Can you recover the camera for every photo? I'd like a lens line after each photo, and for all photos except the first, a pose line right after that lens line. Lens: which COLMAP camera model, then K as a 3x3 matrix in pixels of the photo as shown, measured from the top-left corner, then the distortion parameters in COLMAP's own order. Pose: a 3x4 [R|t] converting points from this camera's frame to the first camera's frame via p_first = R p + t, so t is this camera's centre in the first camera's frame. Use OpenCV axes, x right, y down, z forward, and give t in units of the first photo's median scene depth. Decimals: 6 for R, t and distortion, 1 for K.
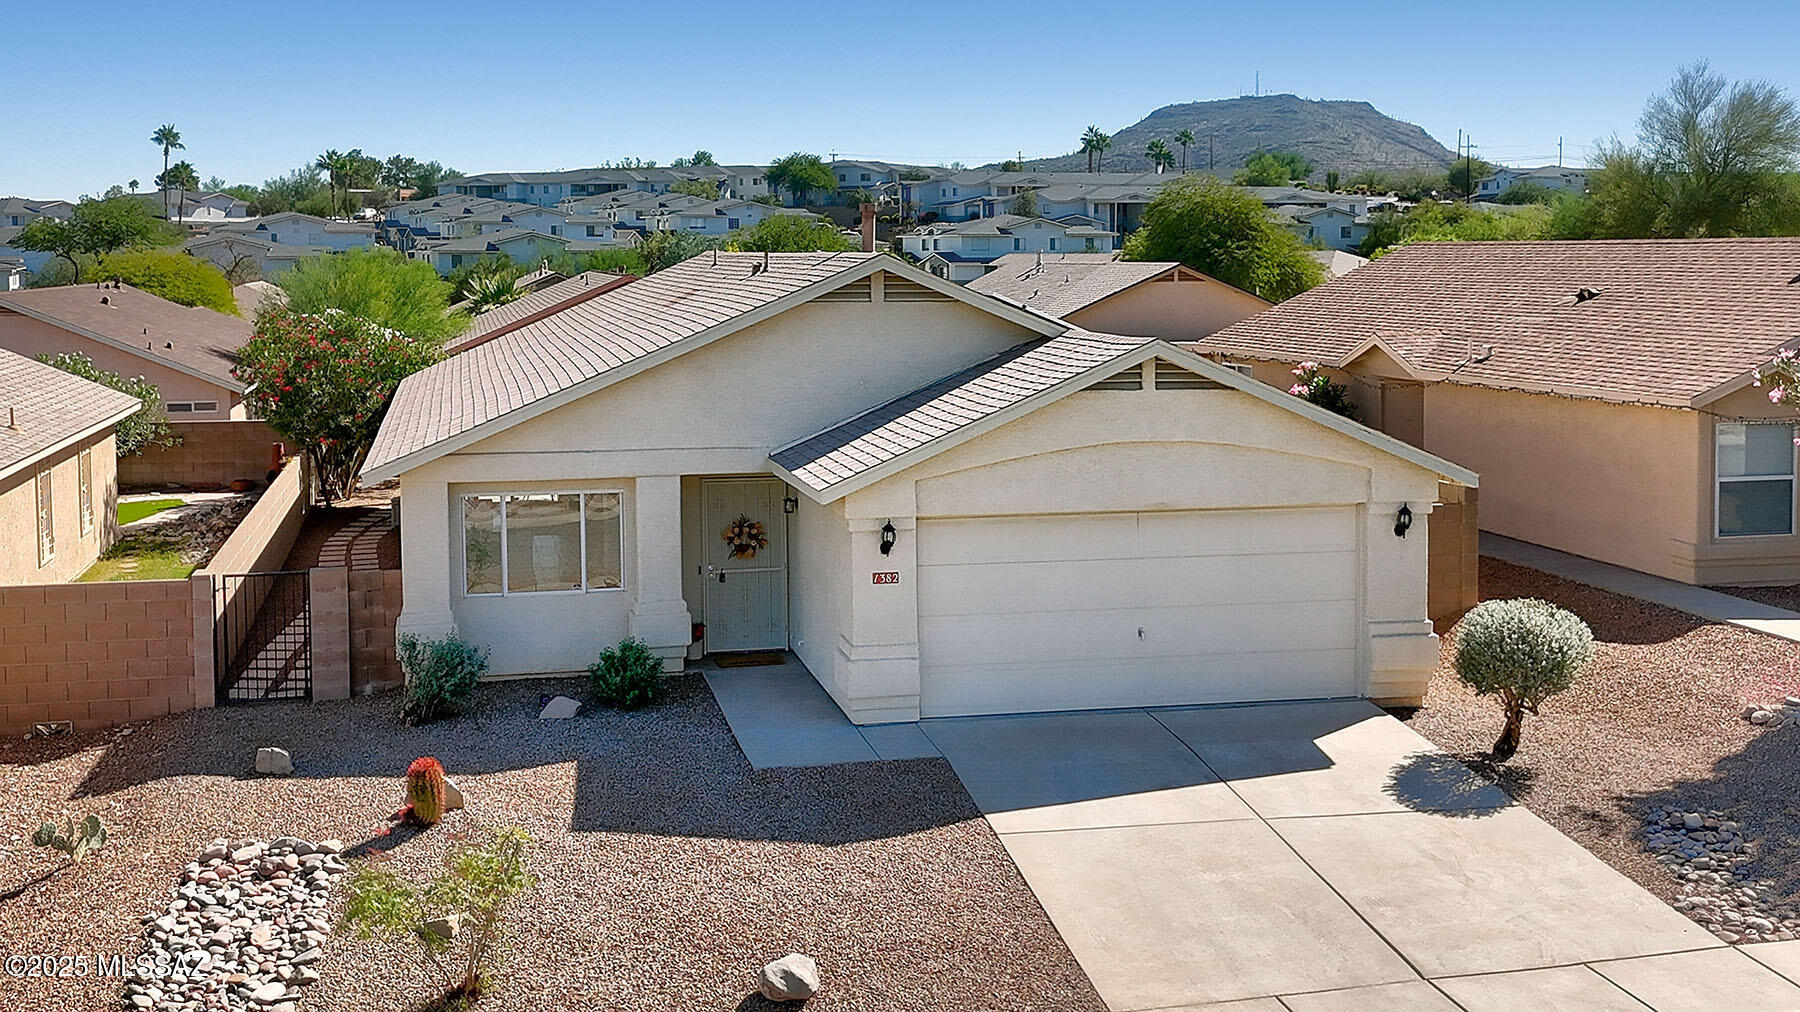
lens RADIAL K [[1934.7, 0, 900.0], [0, 1934.7, 506.0], [0, 0, 1]] dist [0.009759, 0.000723]
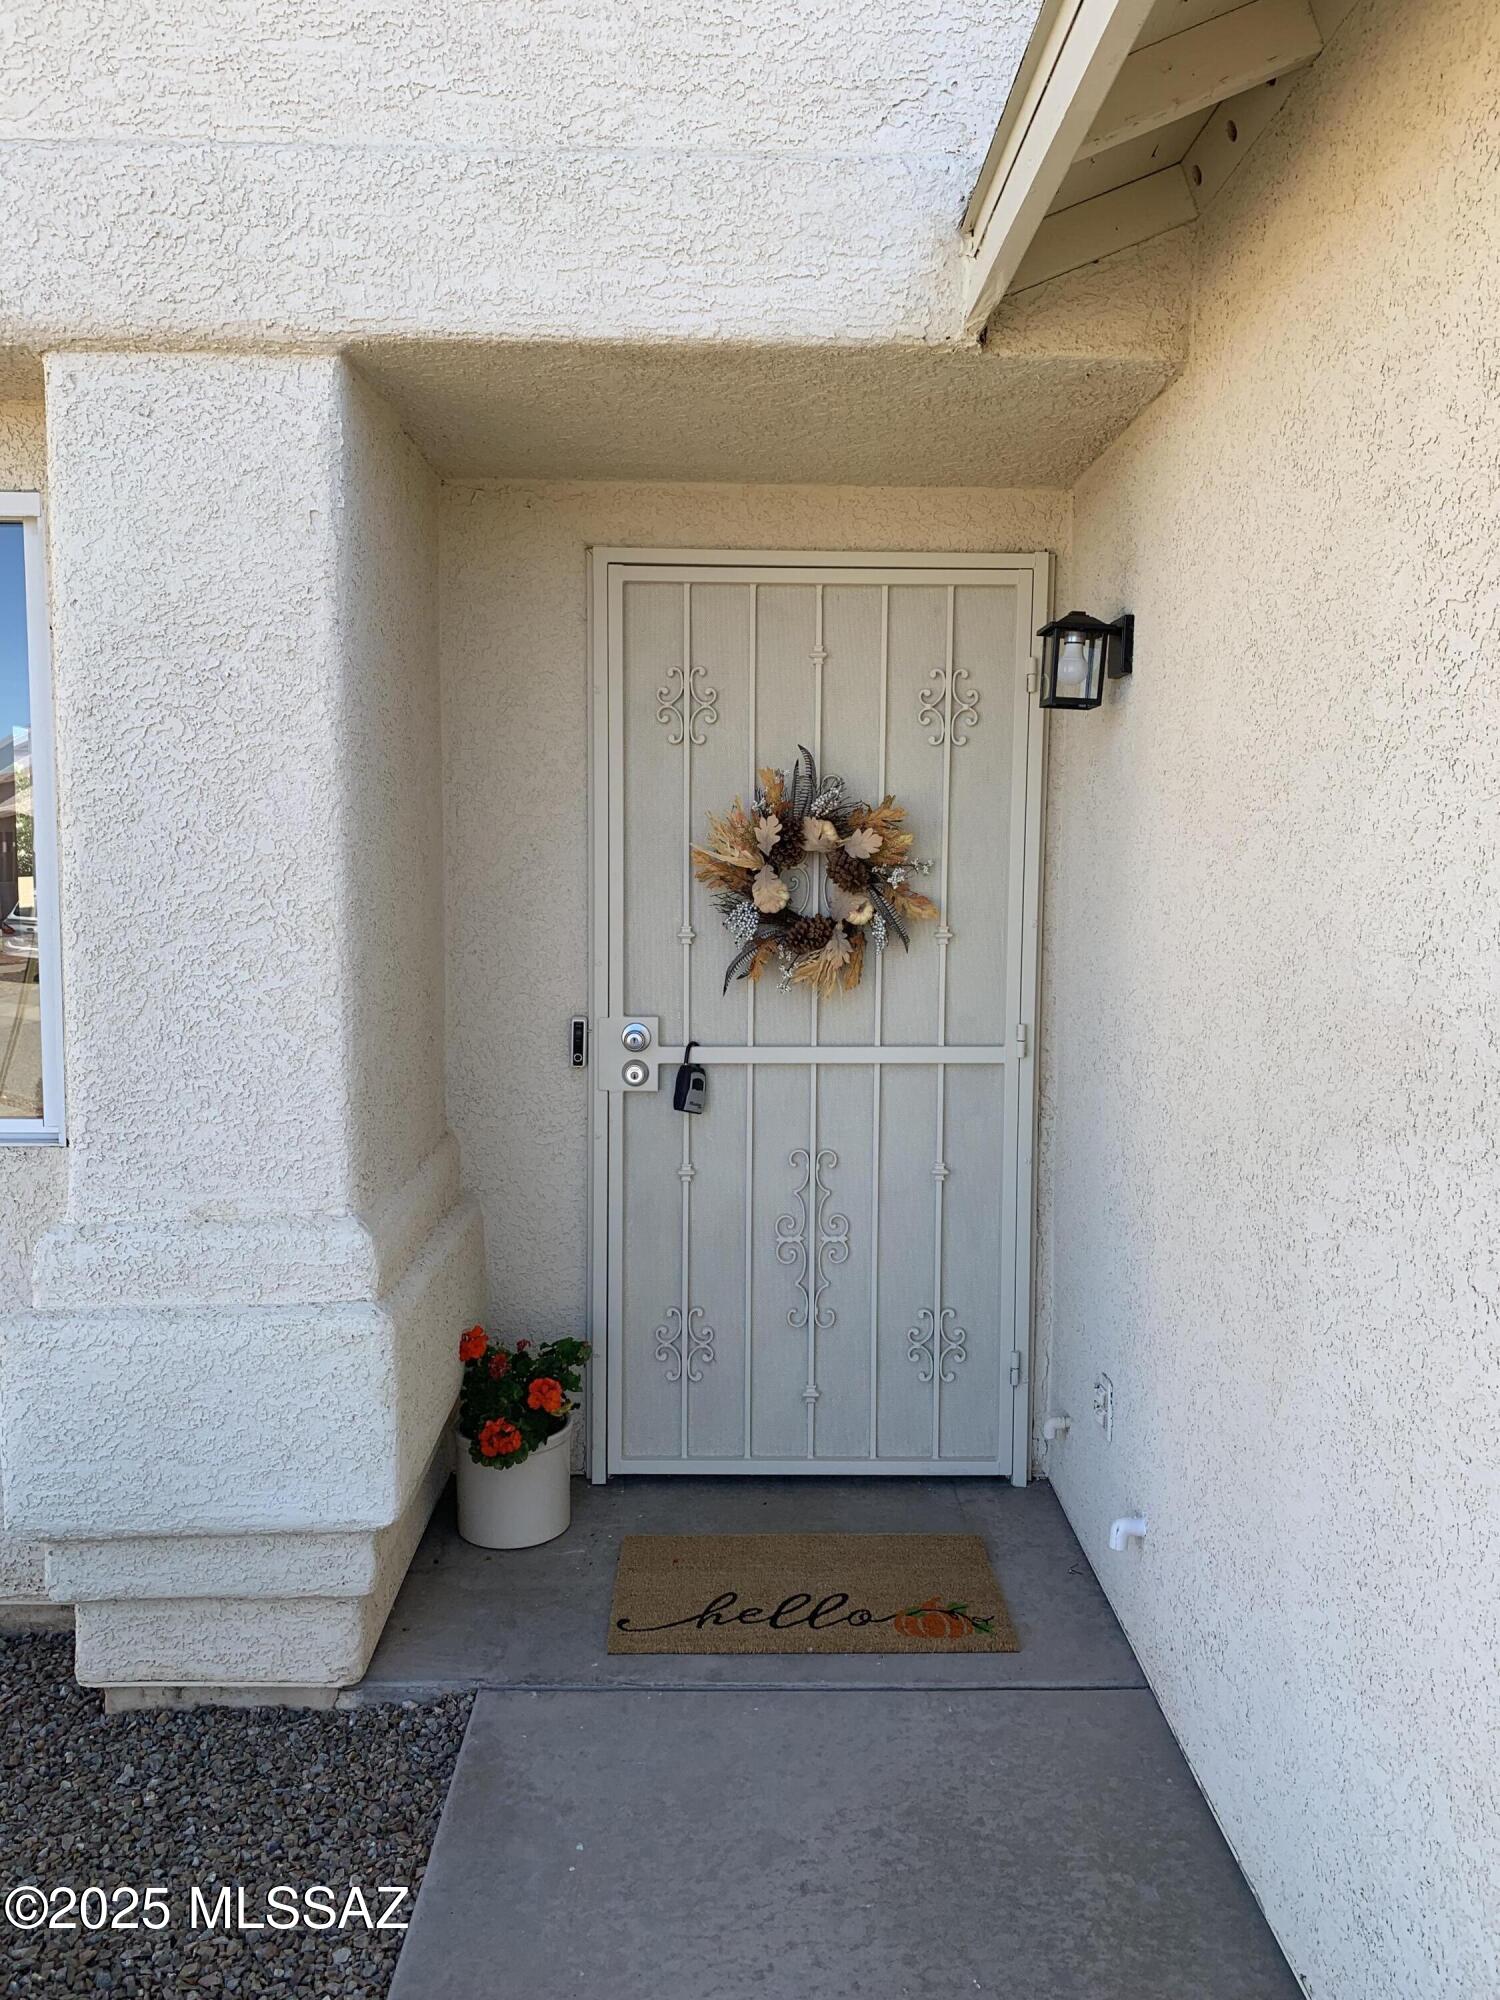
lens RADIAL K [[1511.7, 0, 750.0], [0, 1511.7, 1000.0], [0, 0, 1]] dist [0.001956, 0.000960]
pose [[0.978929, 0.030346, -0.201935, -0.055912], [-0.037804, 0.998734, -0.033178, 0.033127], [0.200672, 0.040113, 0.978837, 0.850264]]
